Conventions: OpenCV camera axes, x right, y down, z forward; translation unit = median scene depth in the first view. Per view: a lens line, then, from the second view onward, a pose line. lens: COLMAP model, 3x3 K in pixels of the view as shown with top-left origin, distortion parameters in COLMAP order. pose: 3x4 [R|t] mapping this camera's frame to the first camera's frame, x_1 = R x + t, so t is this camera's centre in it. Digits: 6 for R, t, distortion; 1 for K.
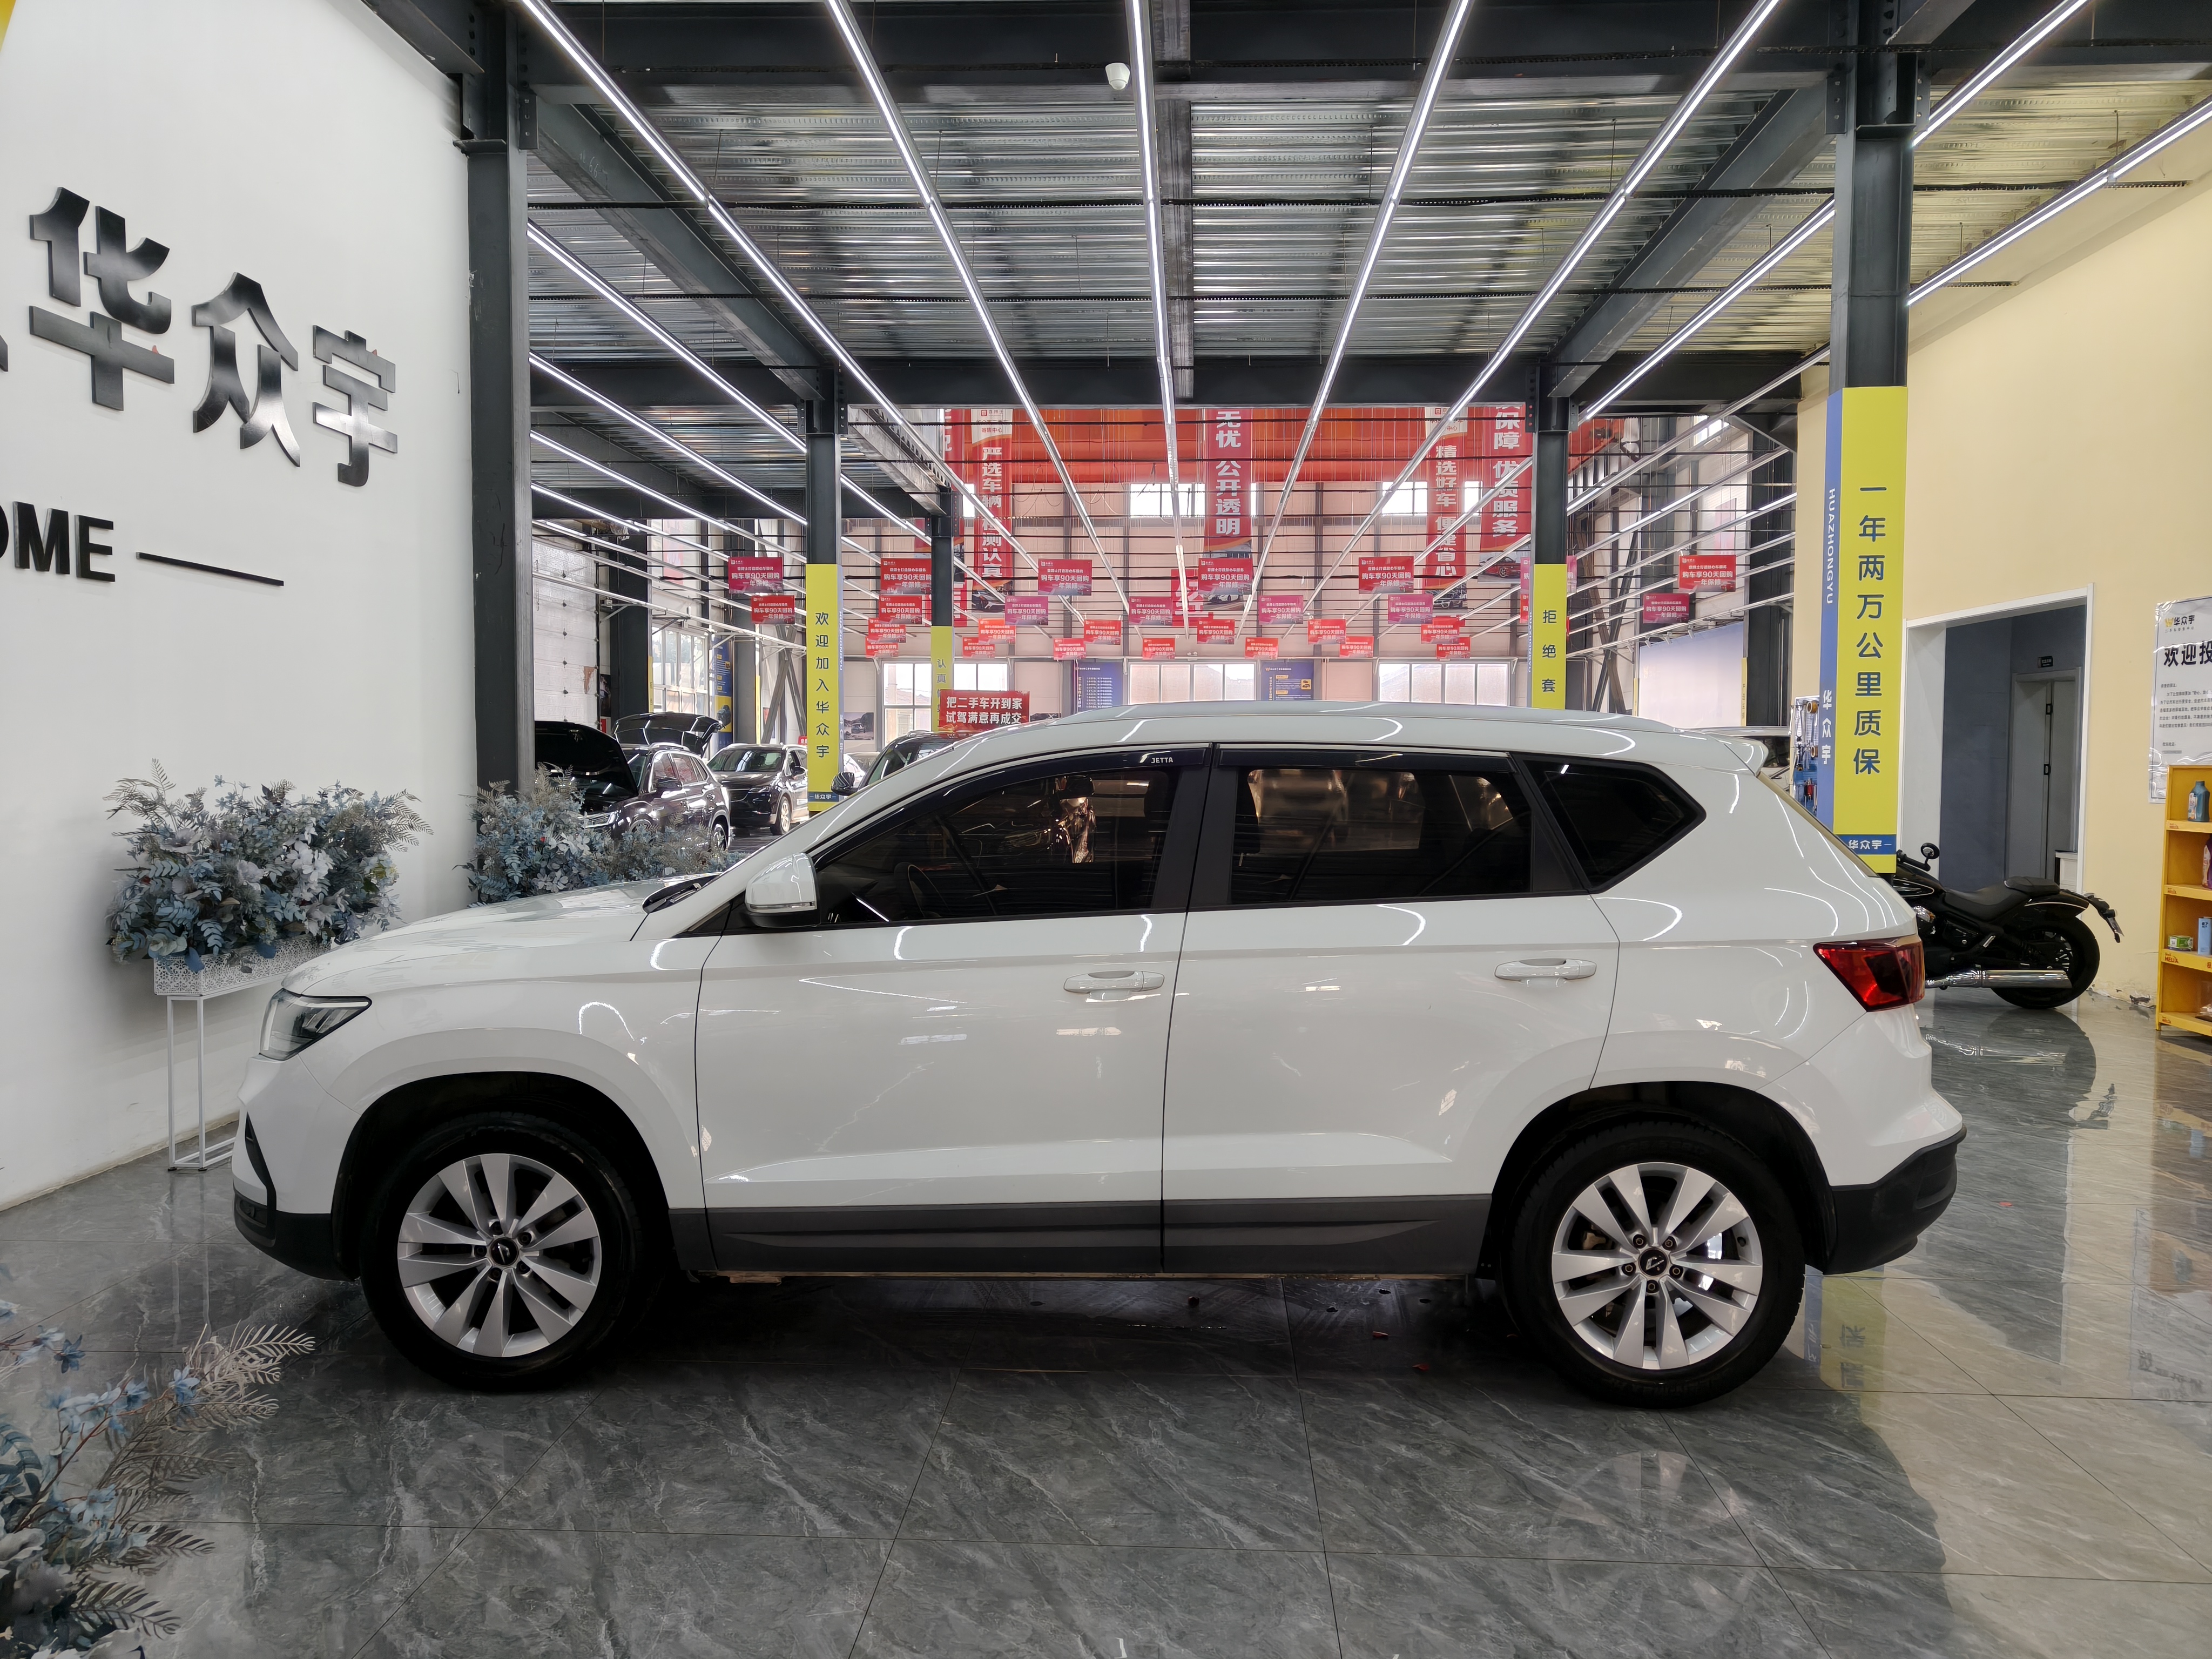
lens RADIAL K [[1527.1, 0, 1119.2], [0, 1527.1, 819.7], [0, 0, 1]] dist [0.023230, -0.011598]
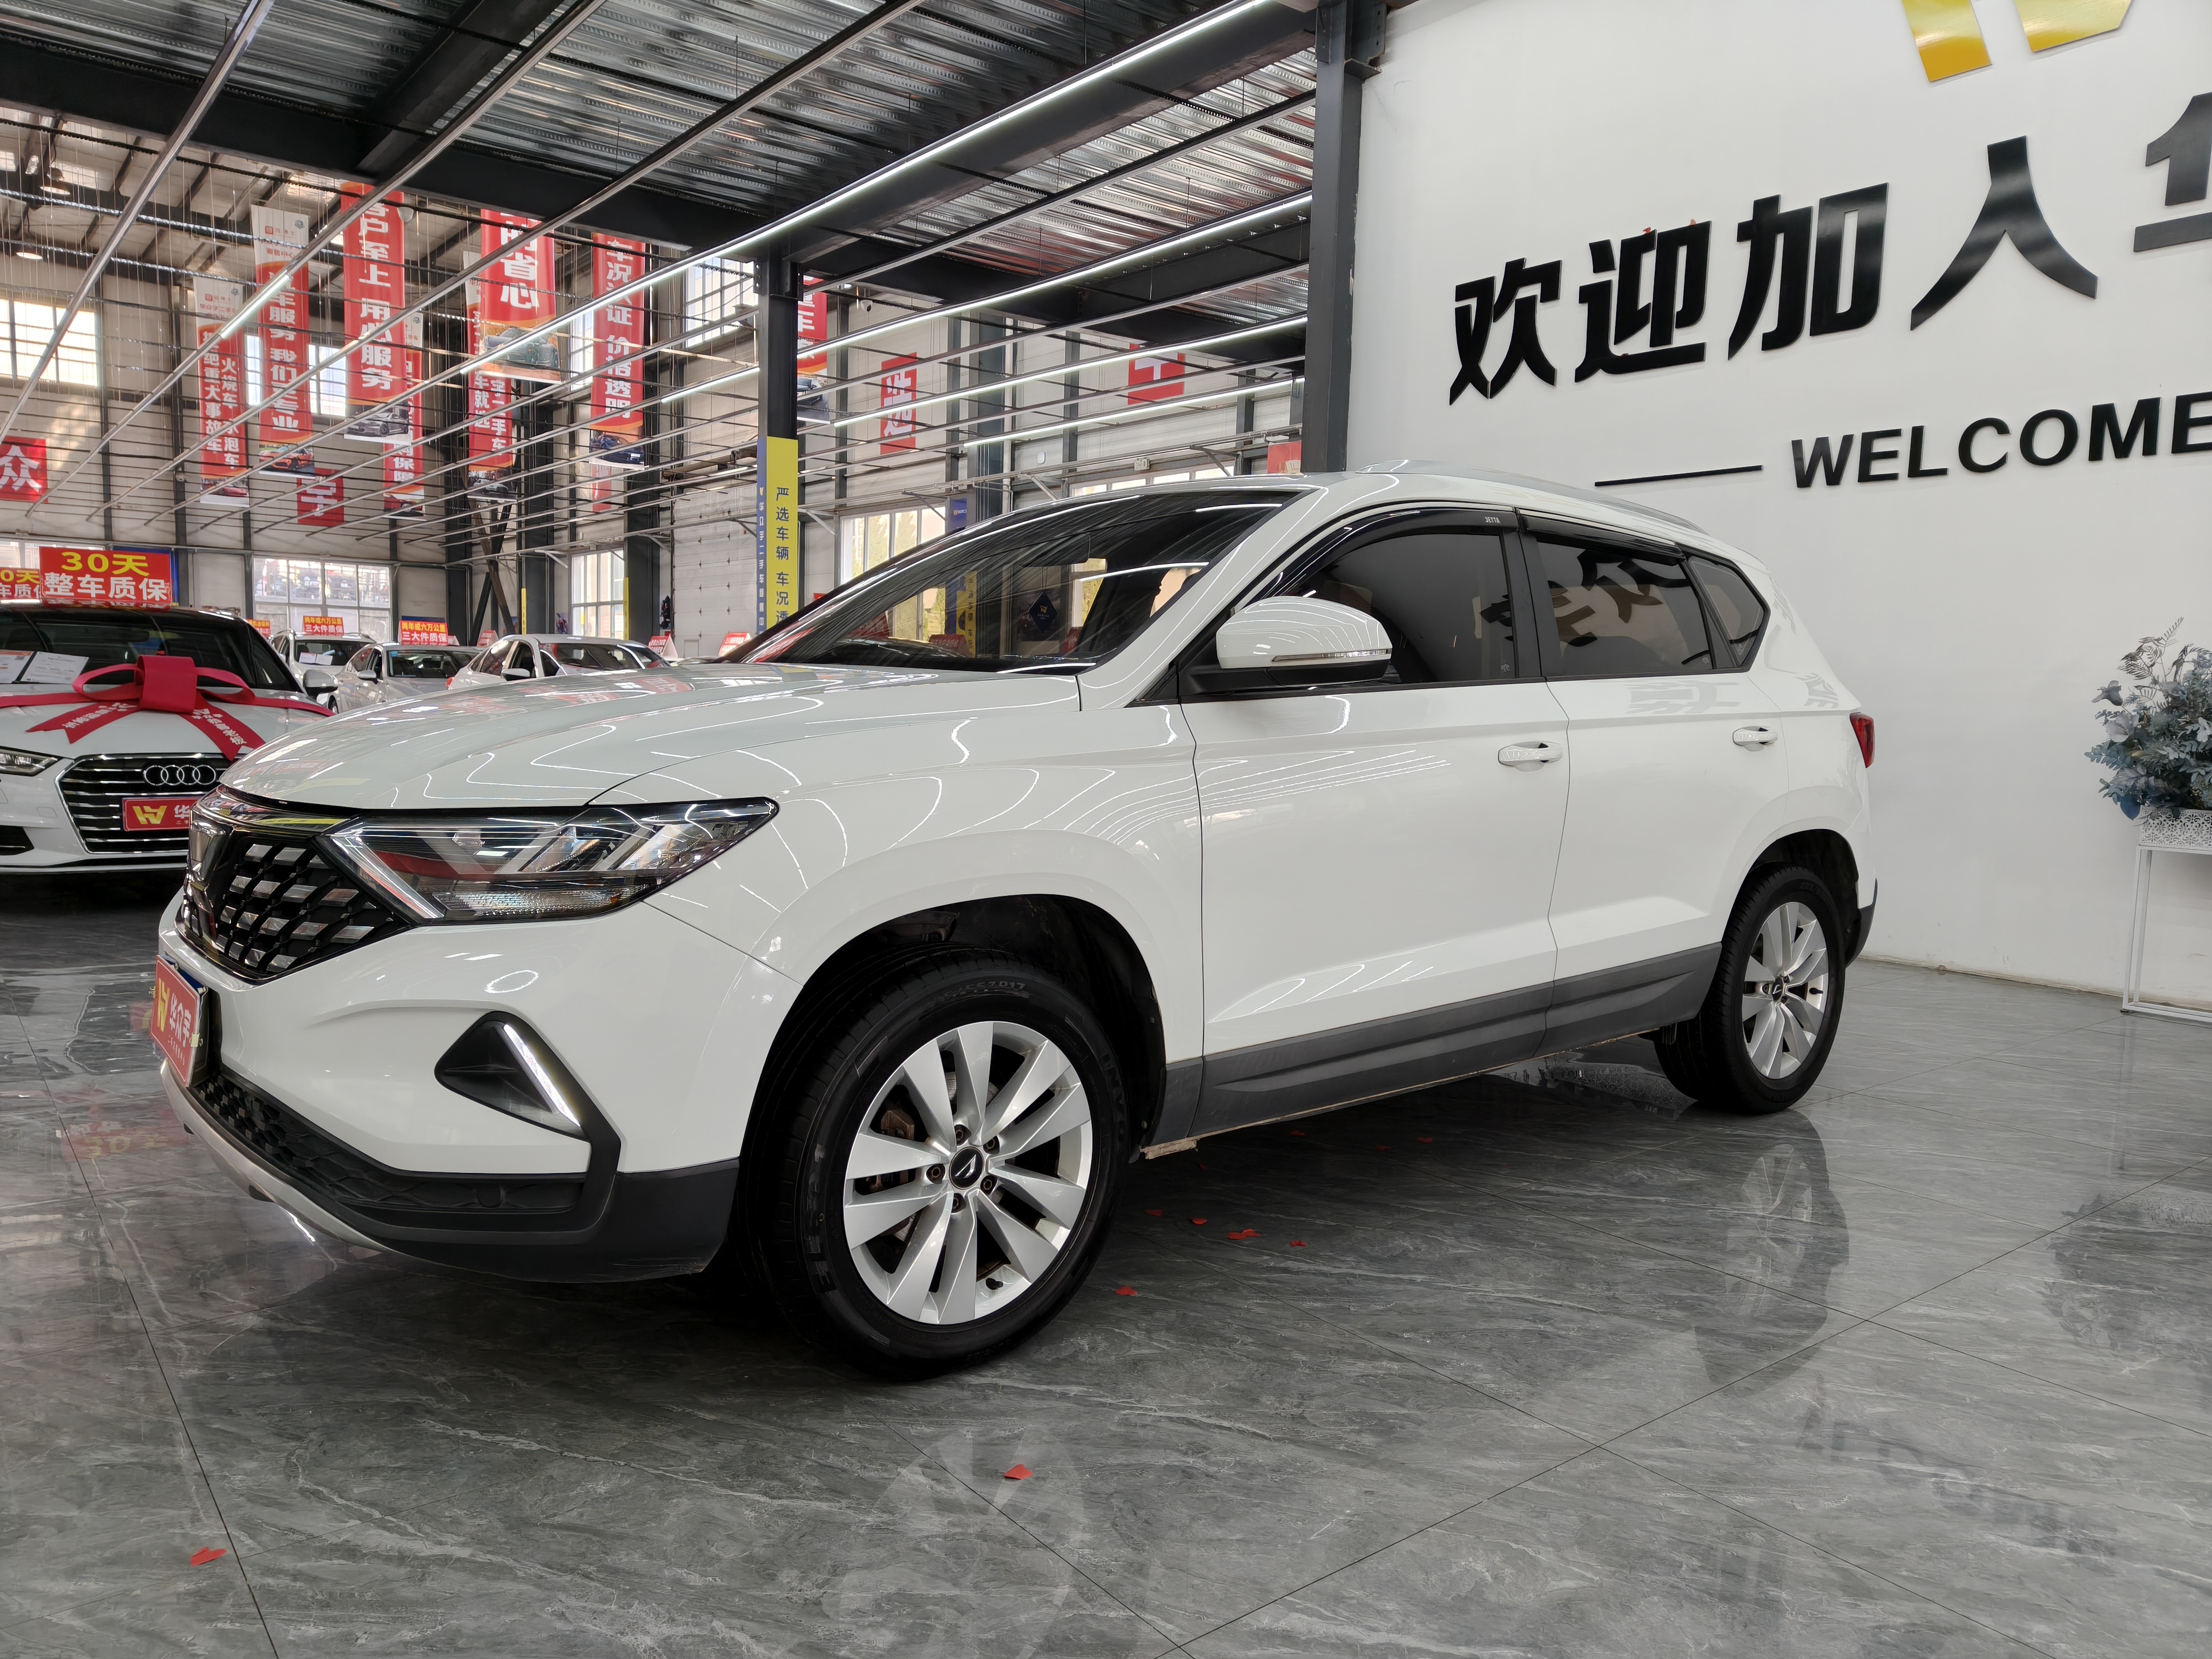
lens RADIAL K [[1527.1, 0, 1097.8], [0, 1527.1, 840.3], [0, 0, 1]] dist [0.023230, -0.011598]
pose [[-0.749469, 0.037973, -0.660949, 0.608772], [-0.061506, 0.990042, 0.126623, 0.022222], [0.659176, 0.135552, -0.739671, 1.291463]]
